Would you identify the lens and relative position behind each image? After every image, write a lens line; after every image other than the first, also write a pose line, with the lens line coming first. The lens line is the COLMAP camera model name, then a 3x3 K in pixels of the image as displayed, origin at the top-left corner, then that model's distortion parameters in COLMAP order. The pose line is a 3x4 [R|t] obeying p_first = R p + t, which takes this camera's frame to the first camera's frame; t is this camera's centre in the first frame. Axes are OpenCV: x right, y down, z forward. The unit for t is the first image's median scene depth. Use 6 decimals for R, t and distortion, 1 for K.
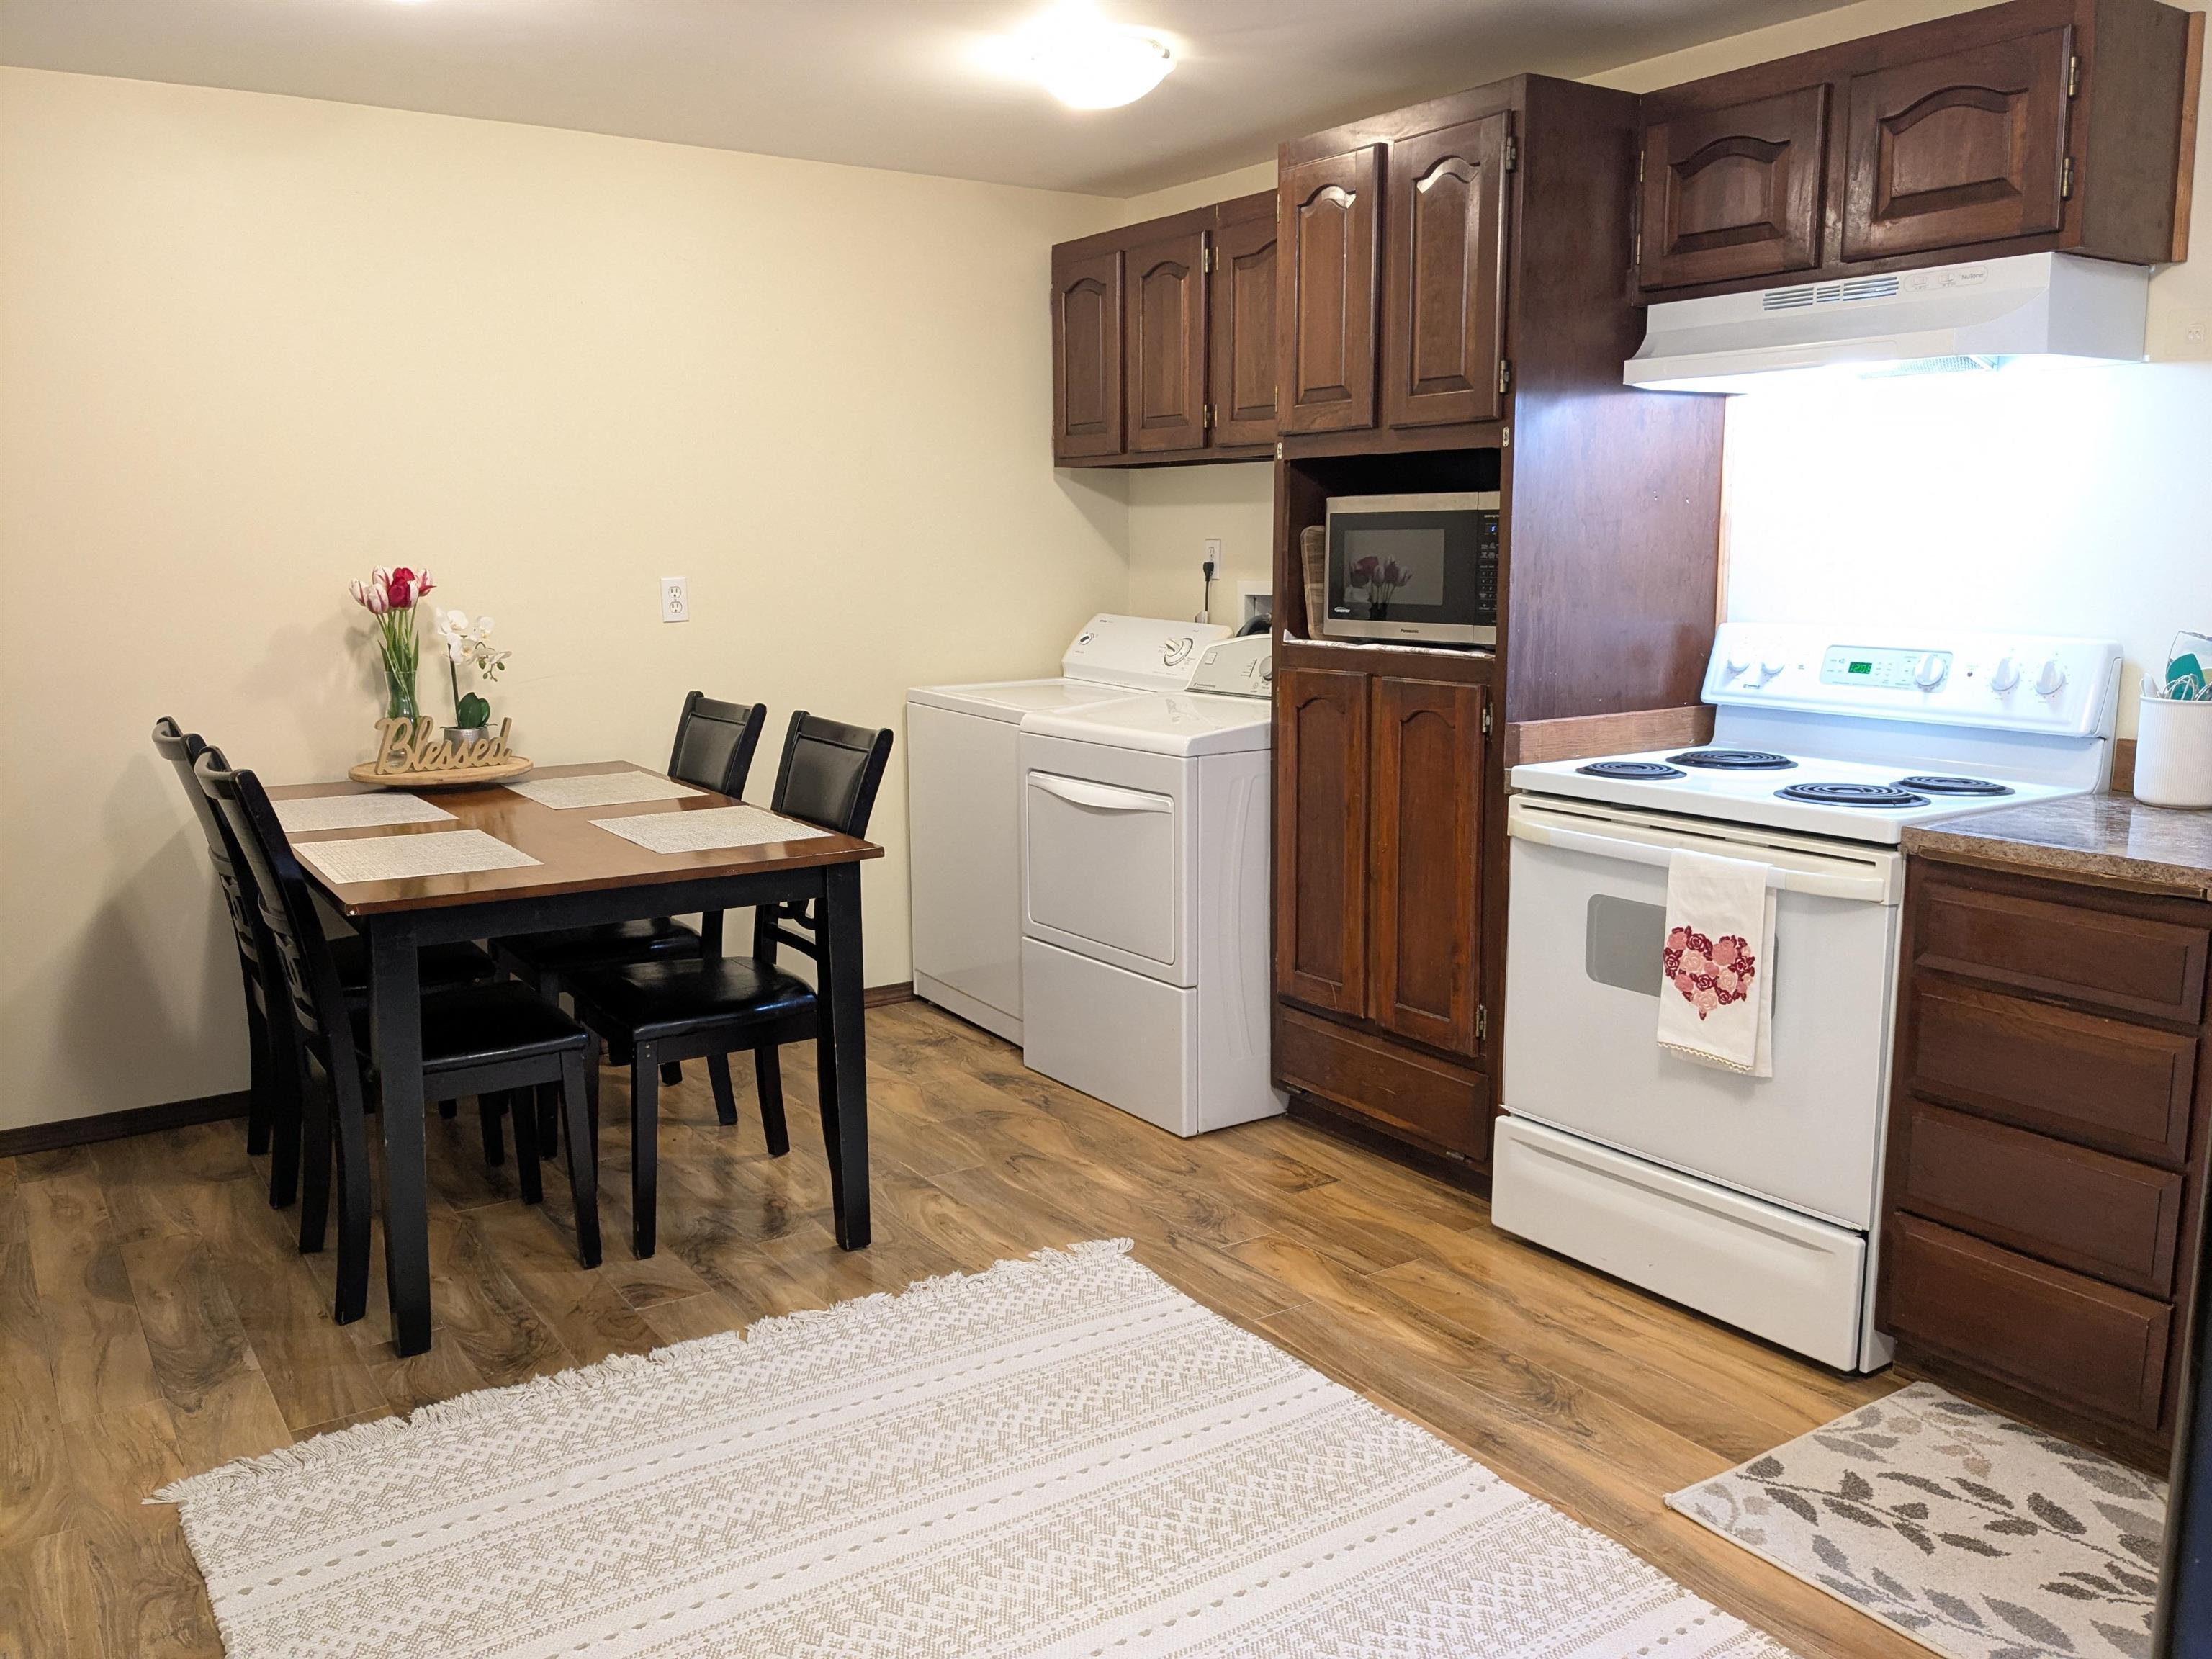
lens RADIAL K [[1804.3, 0, 1106.0], [0, 1804.3, 829.5], [0, 0, 1]] dist [-0.007306, -0.004631]
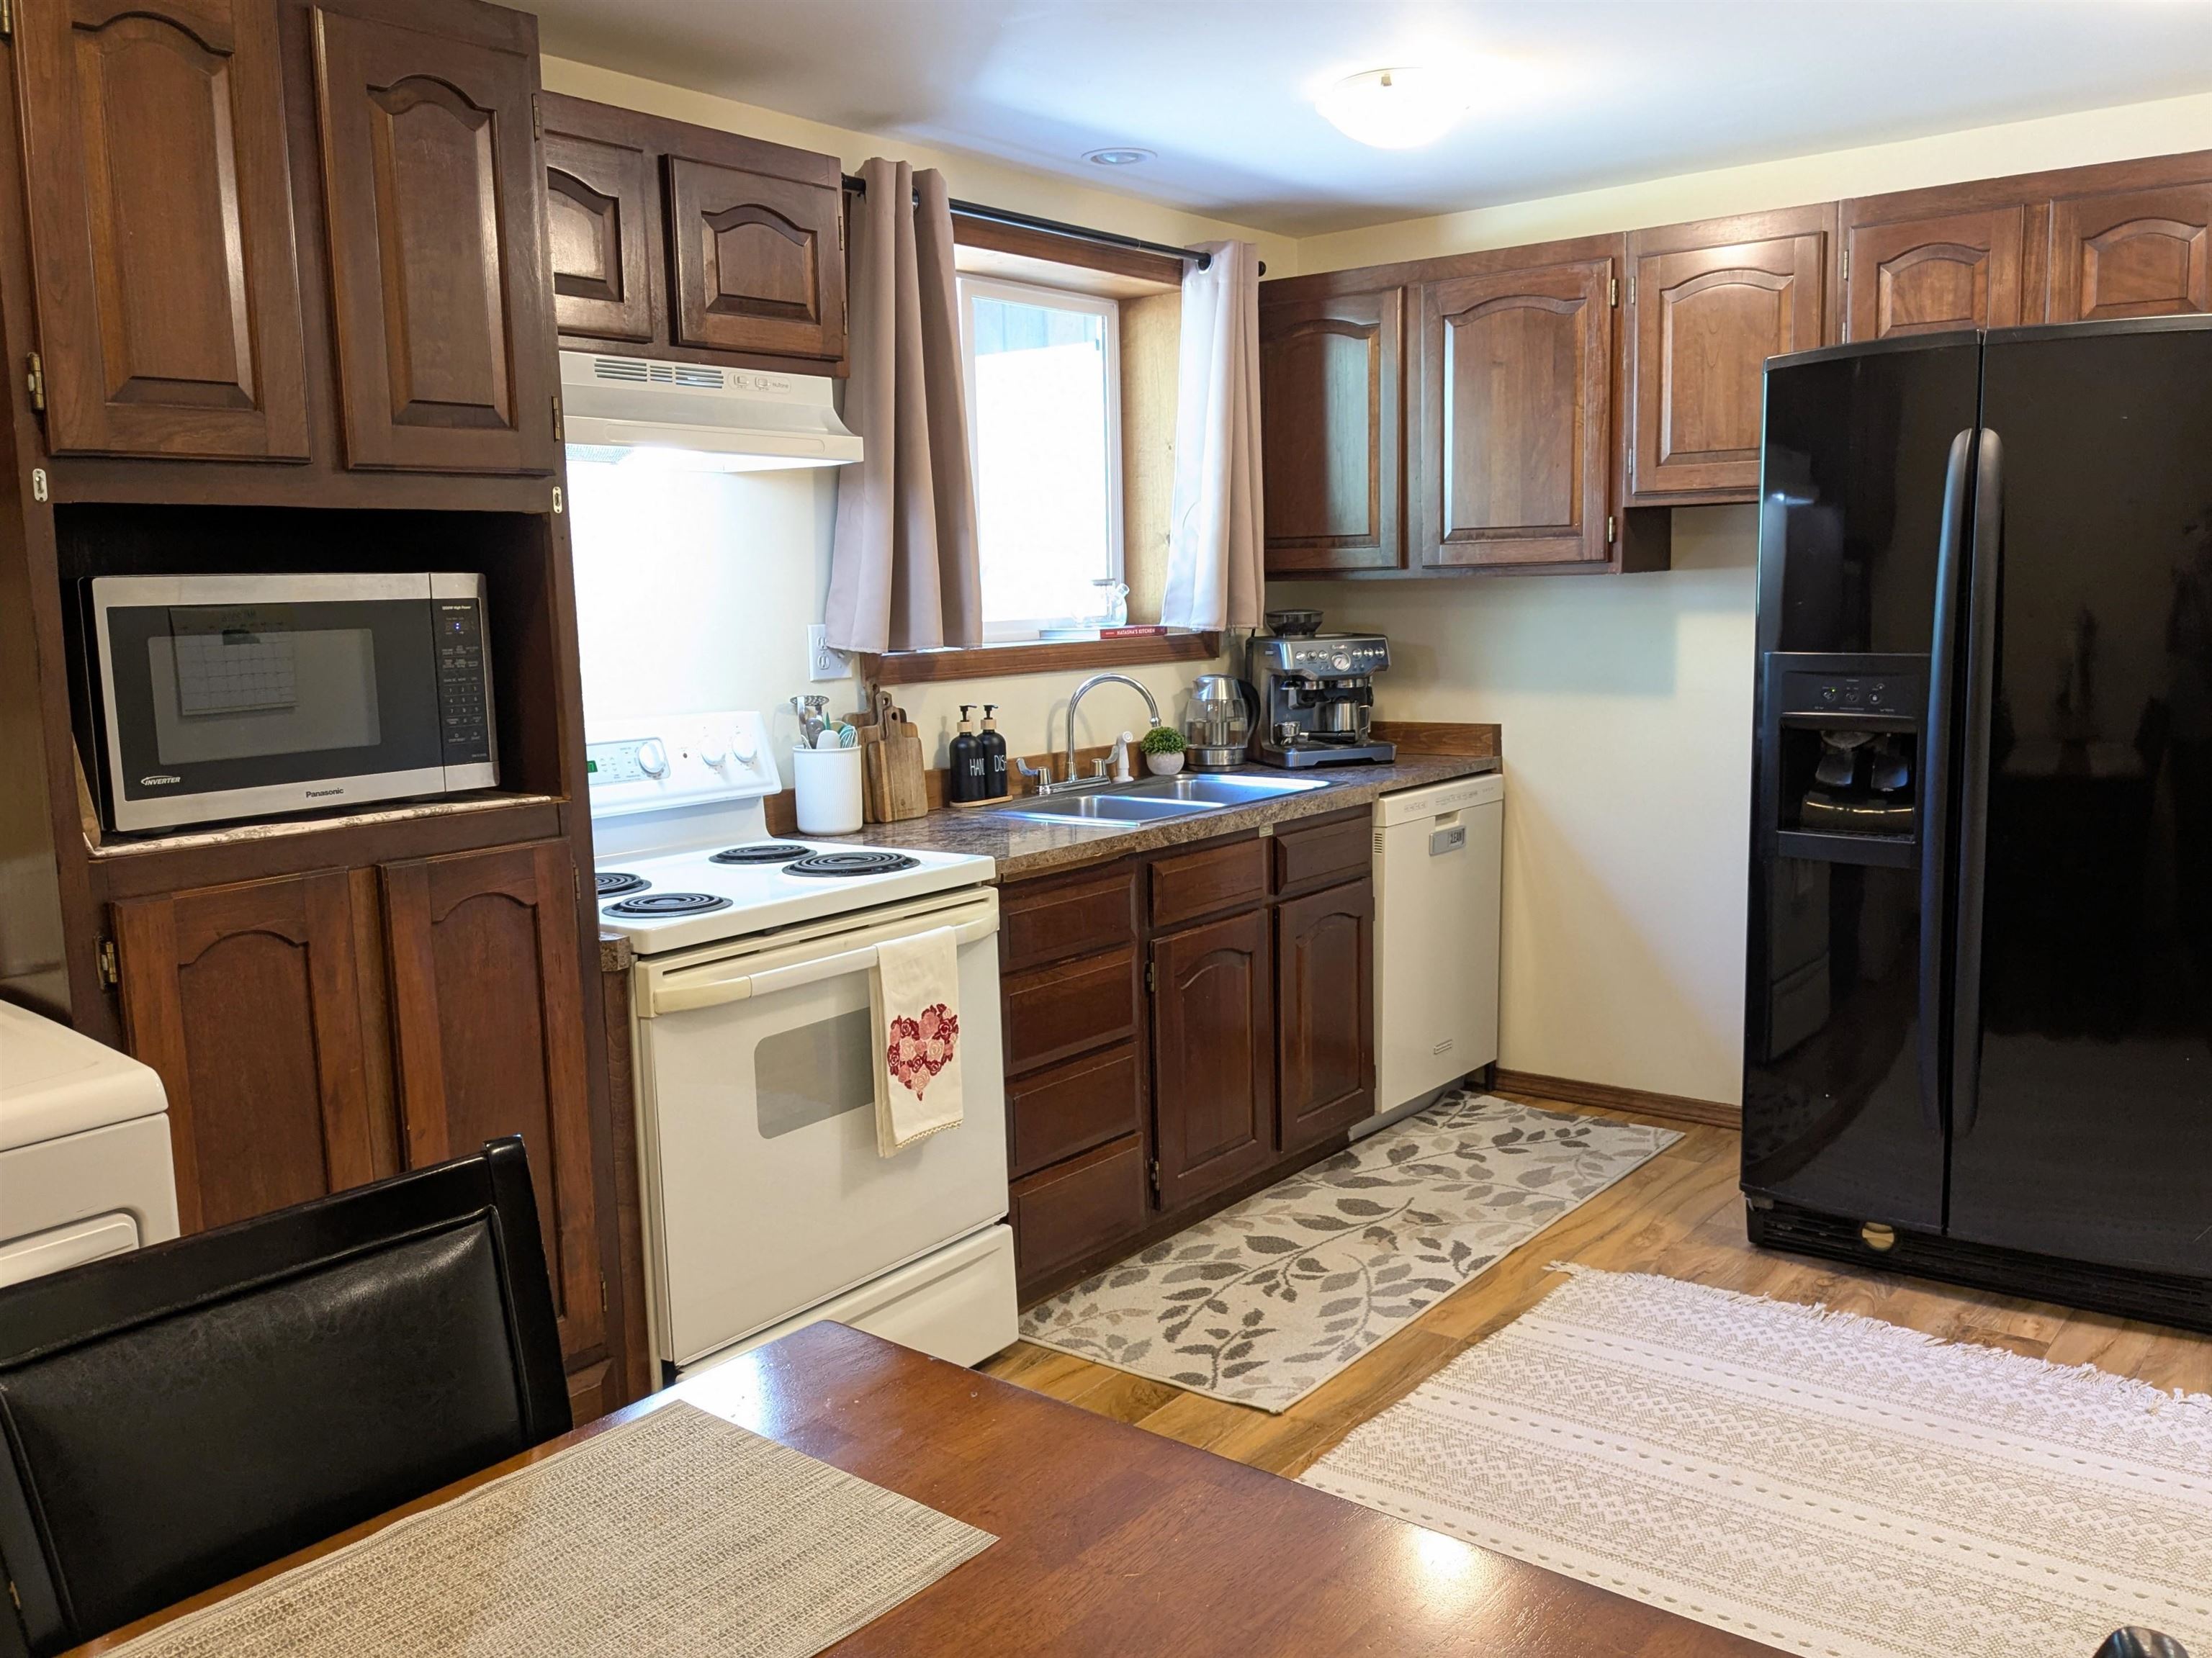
lens RADIAL K [[1804.2, 0, 1106.0], [0, 1804.2, 829.0], [0, 0, 1]] dist [-0.007306, -0.004631]
pose [[-0.315946, -0.110285, 0.942346, -0.639827], [0.182645, 0.967574, 0.174474, -0.199670], [-0.931031, 0.227239, -0.285558, 1.180523]]
